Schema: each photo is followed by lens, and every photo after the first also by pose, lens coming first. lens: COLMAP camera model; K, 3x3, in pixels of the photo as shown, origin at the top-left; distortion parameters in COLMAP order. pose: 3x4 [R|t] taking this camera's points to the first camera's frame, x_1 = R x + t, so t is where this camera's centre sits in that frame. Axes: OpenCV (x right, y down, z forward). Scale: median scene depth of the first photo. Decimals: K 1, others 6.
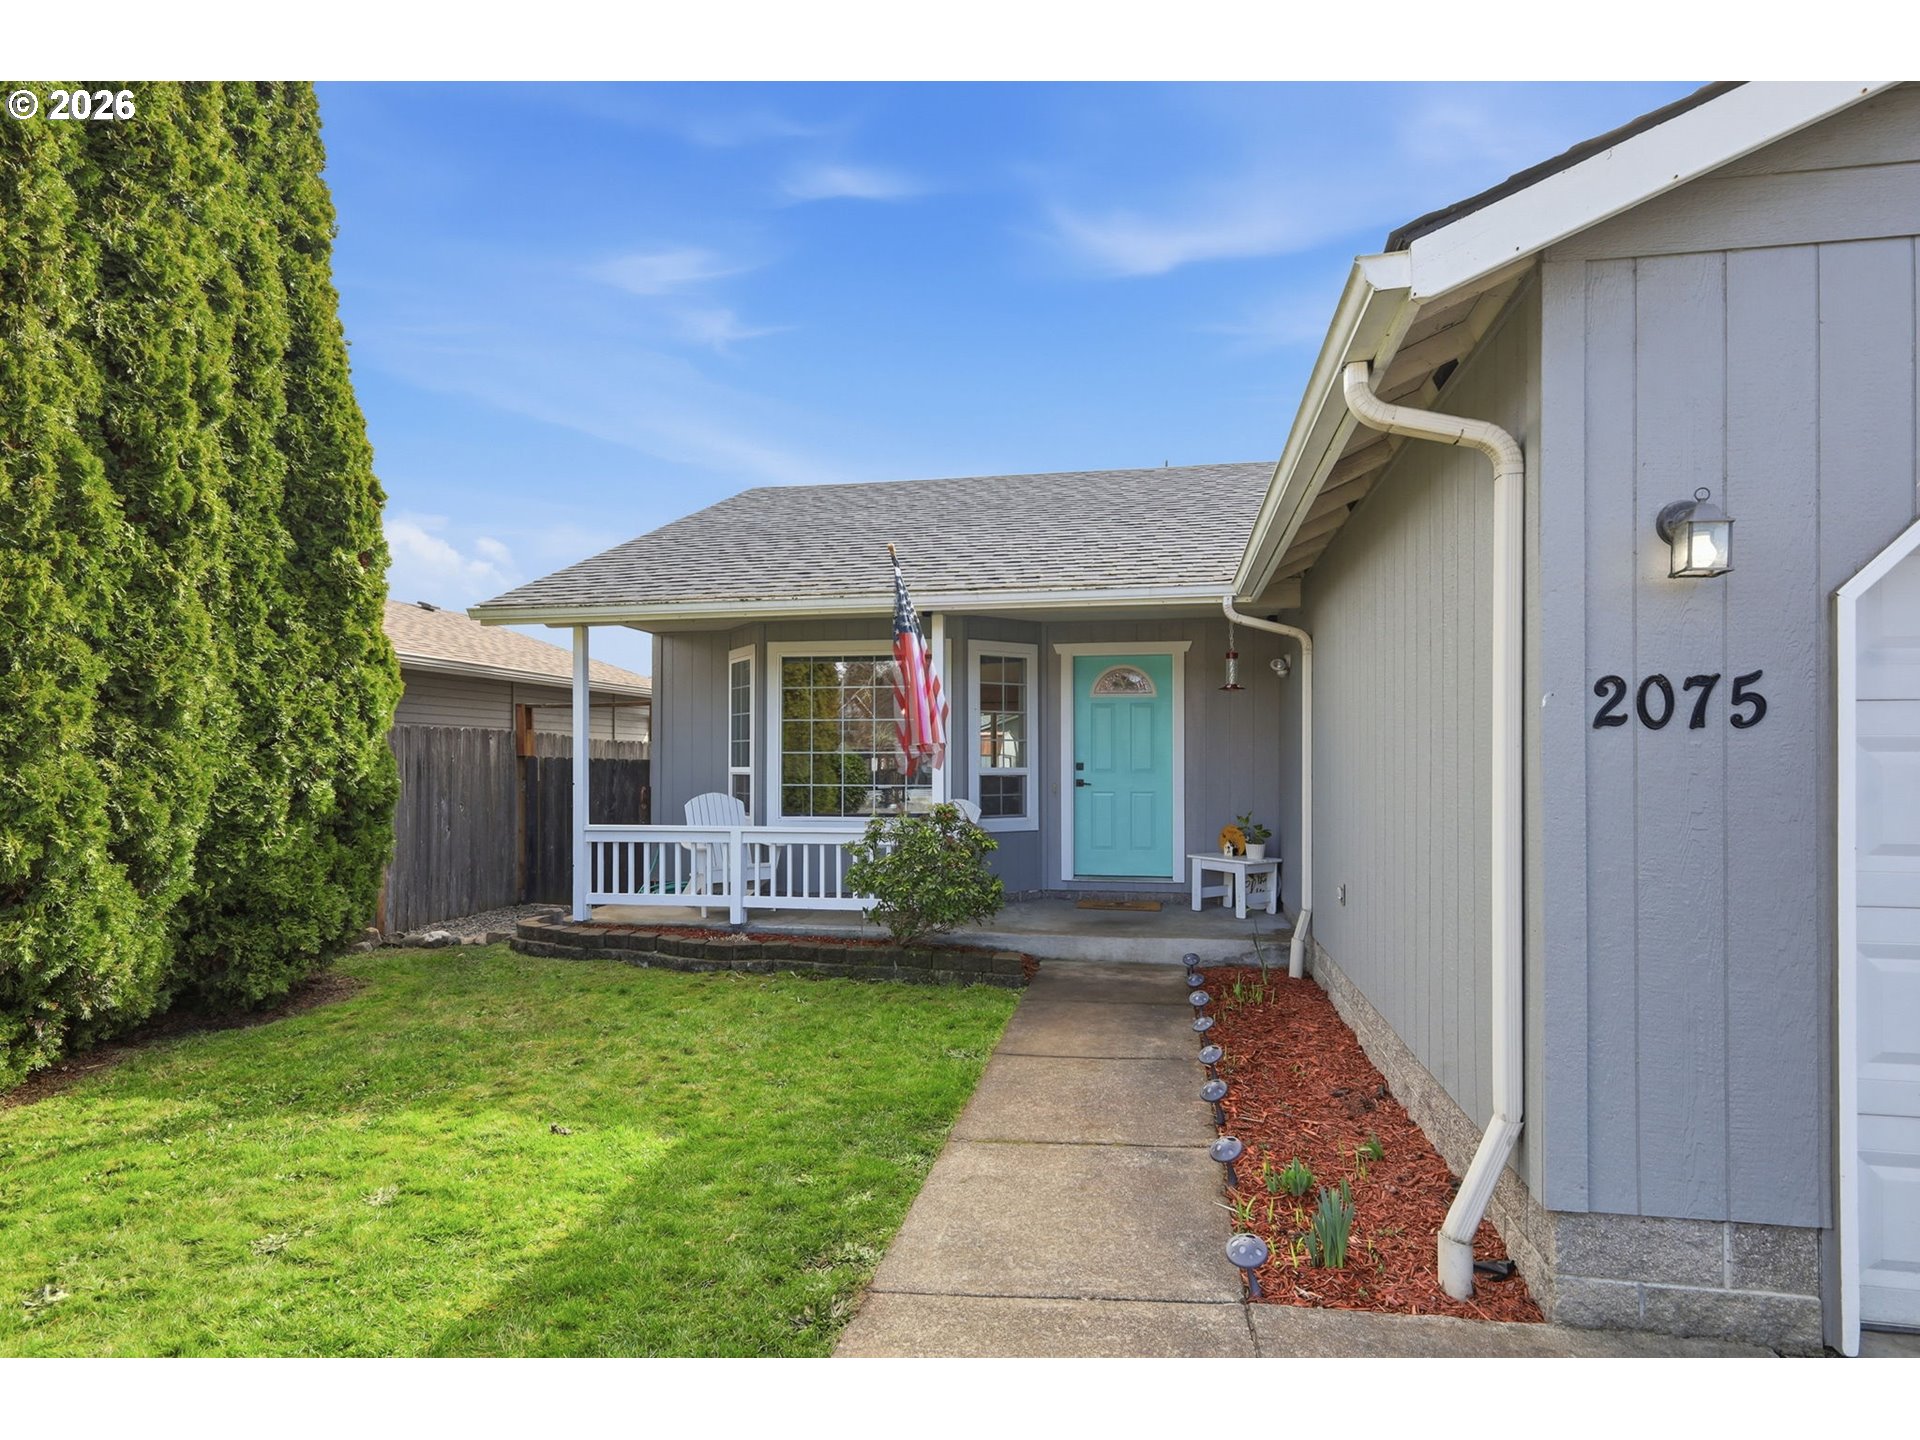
lens RADIAL K [[1047.2, 0, 974.8], [0, 1047.2, 763.9], [0, 0, 1]] dist [0.000540, 0.000164]
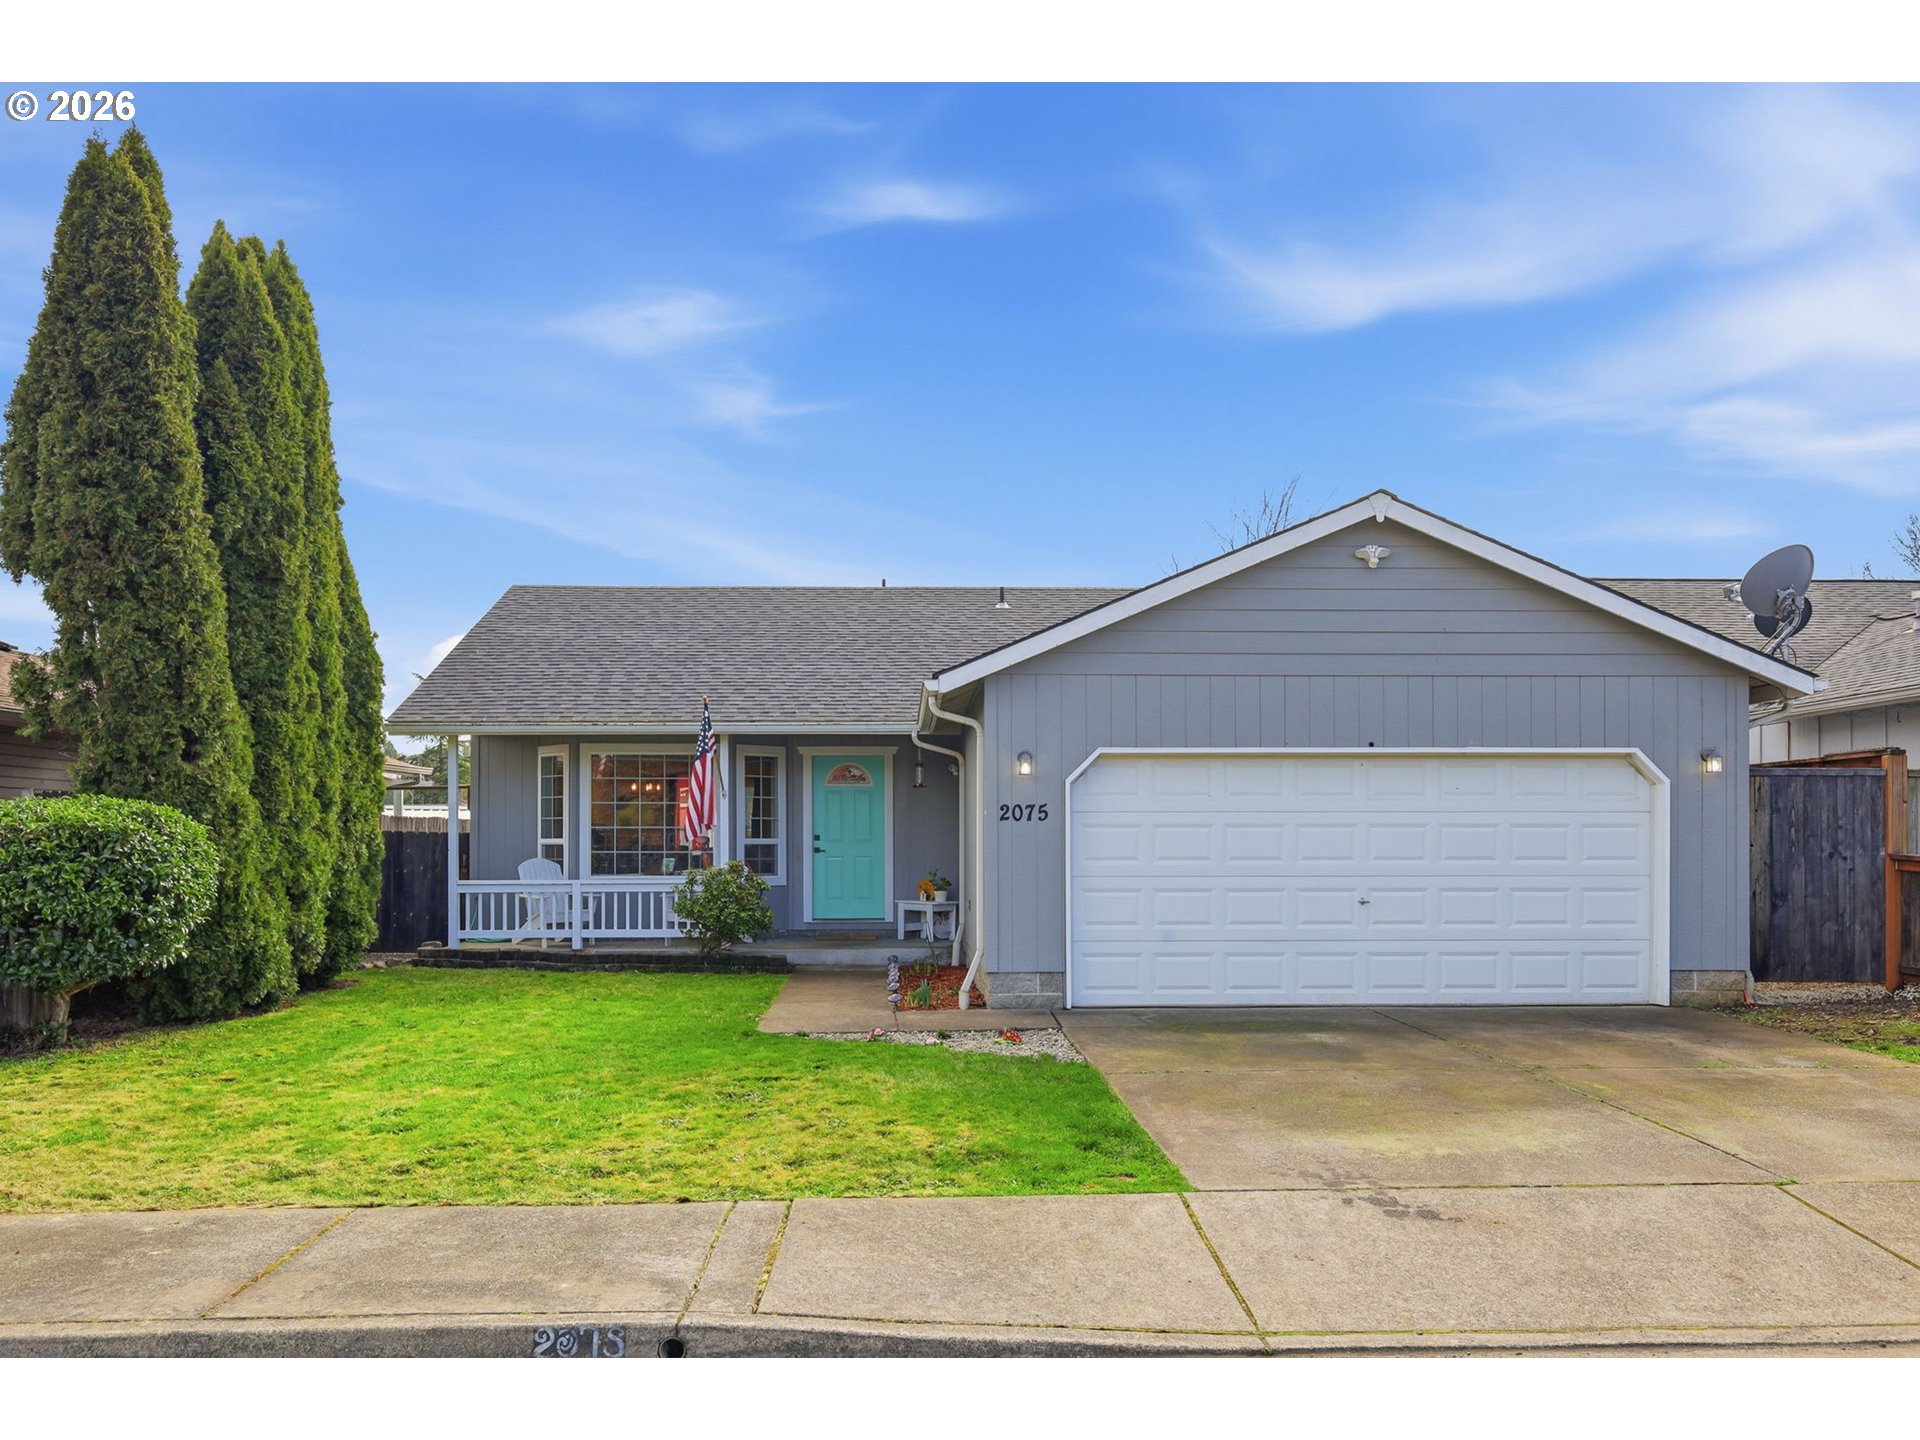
lens RADIAL K [[1589.7, 0, 985.7], [0, 1589.7, 849.4], [0, 0, 1]] dist [0.014124, 0.008306]
pose [[0.973053, -0.002533, 0.230569, -0.191434], [0.001688, 0.999991, 0.003863, 0.011684], [-0.230577, -0.003370, 0.973048, -1.243453]]
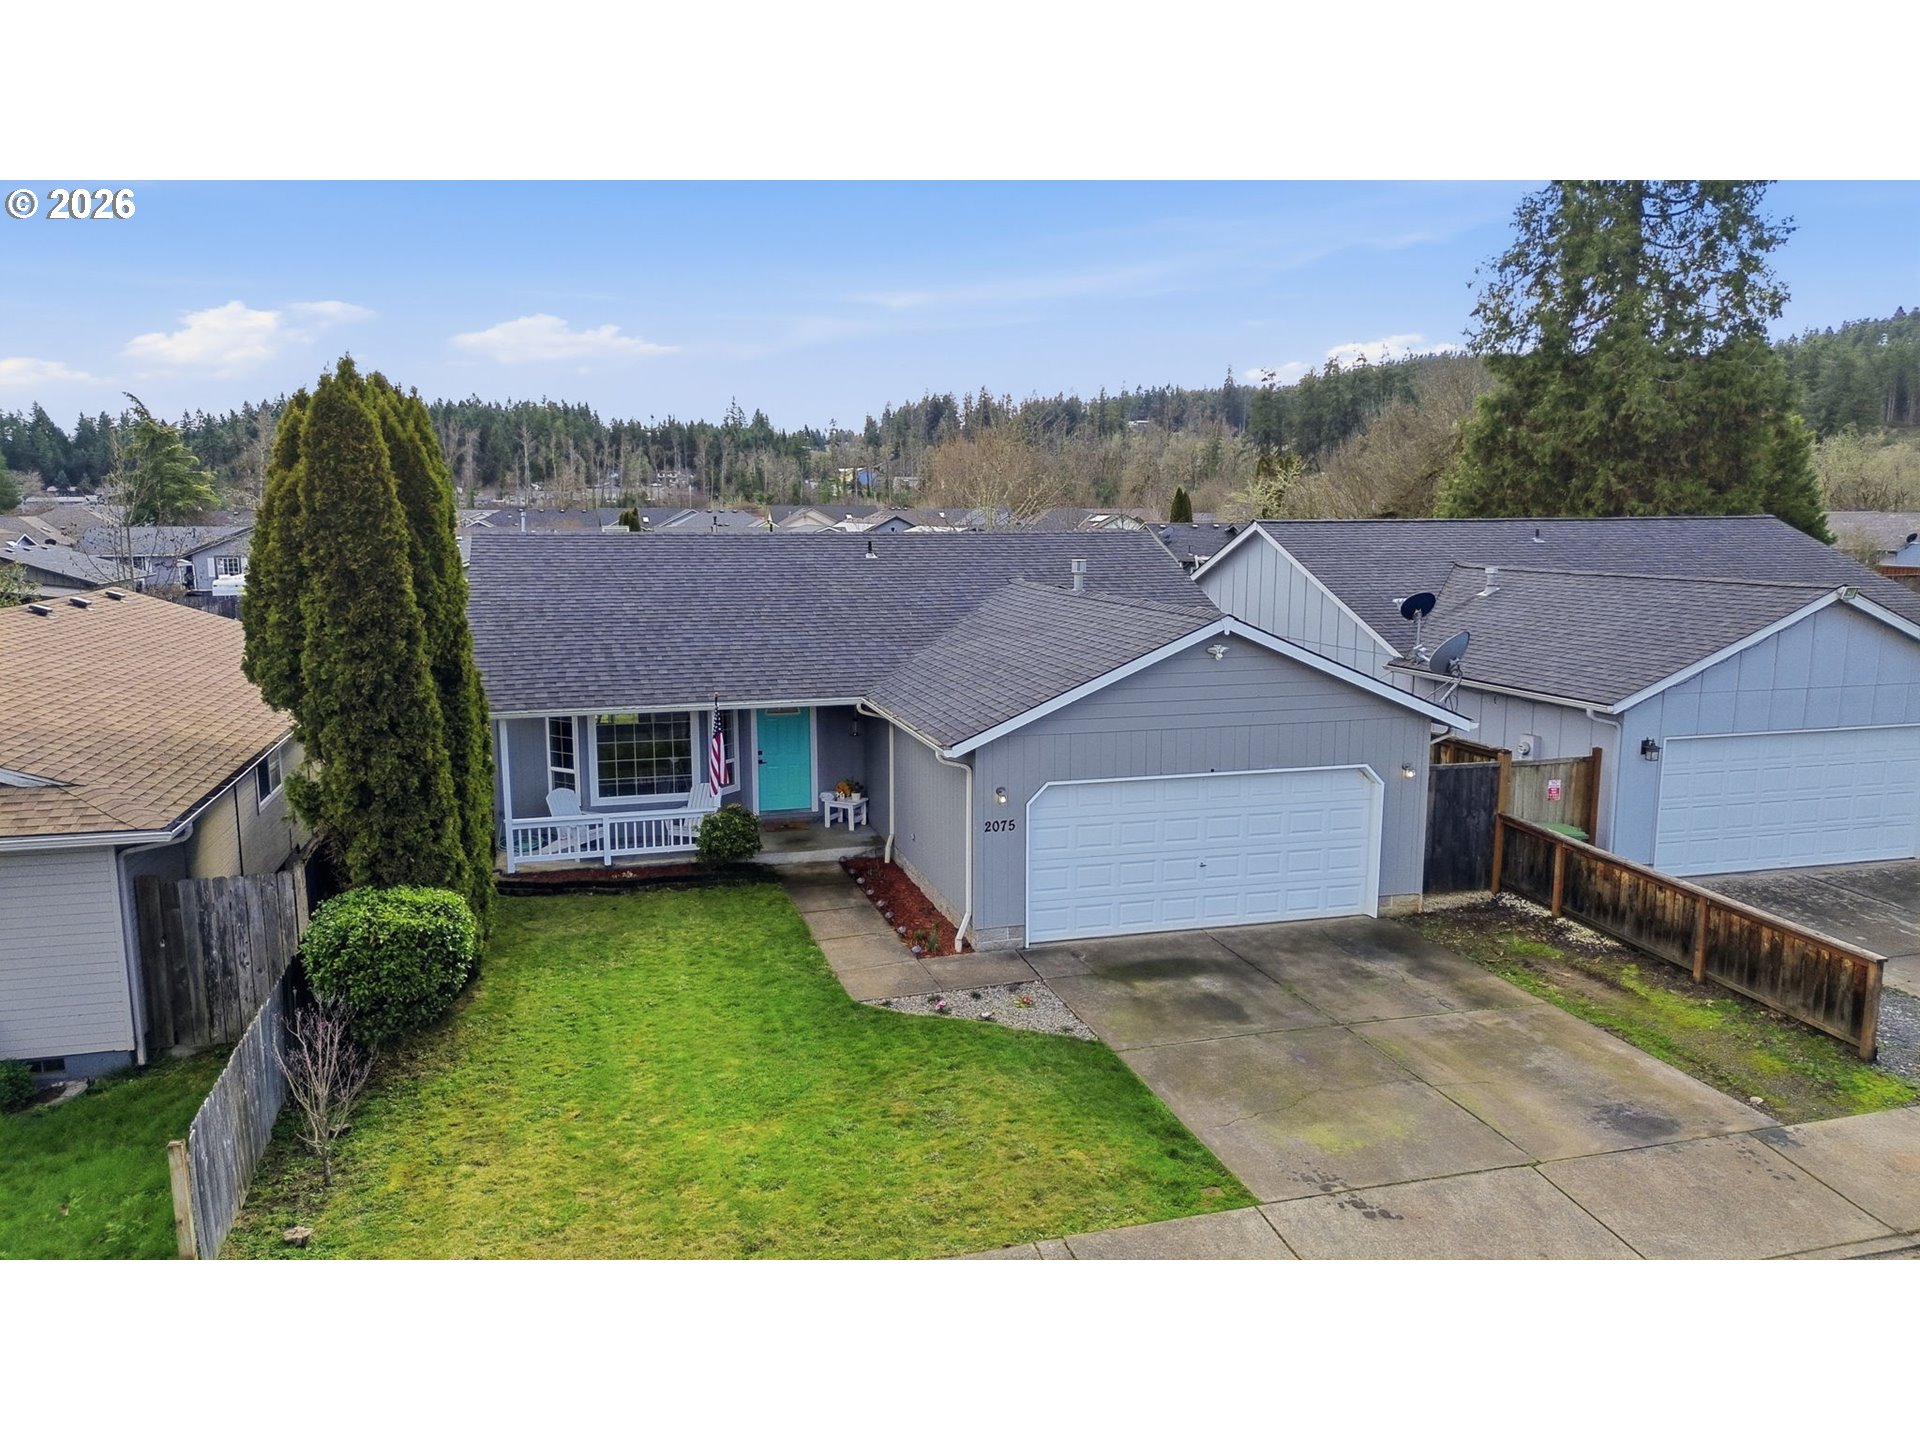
lens RADIAL K [[1323.8, 0, 960.0], [0, 1323.8, 720.0], [0, 0, 1]] dist [0.088233, -0.000796]
pose [[0.893016, -0.070257, 0.444508, -0.736583], [-0.001323, 0.987324, 0.158710, -0.508381], [-0.450024, -0.142318, 0.881603, -1.431727]]
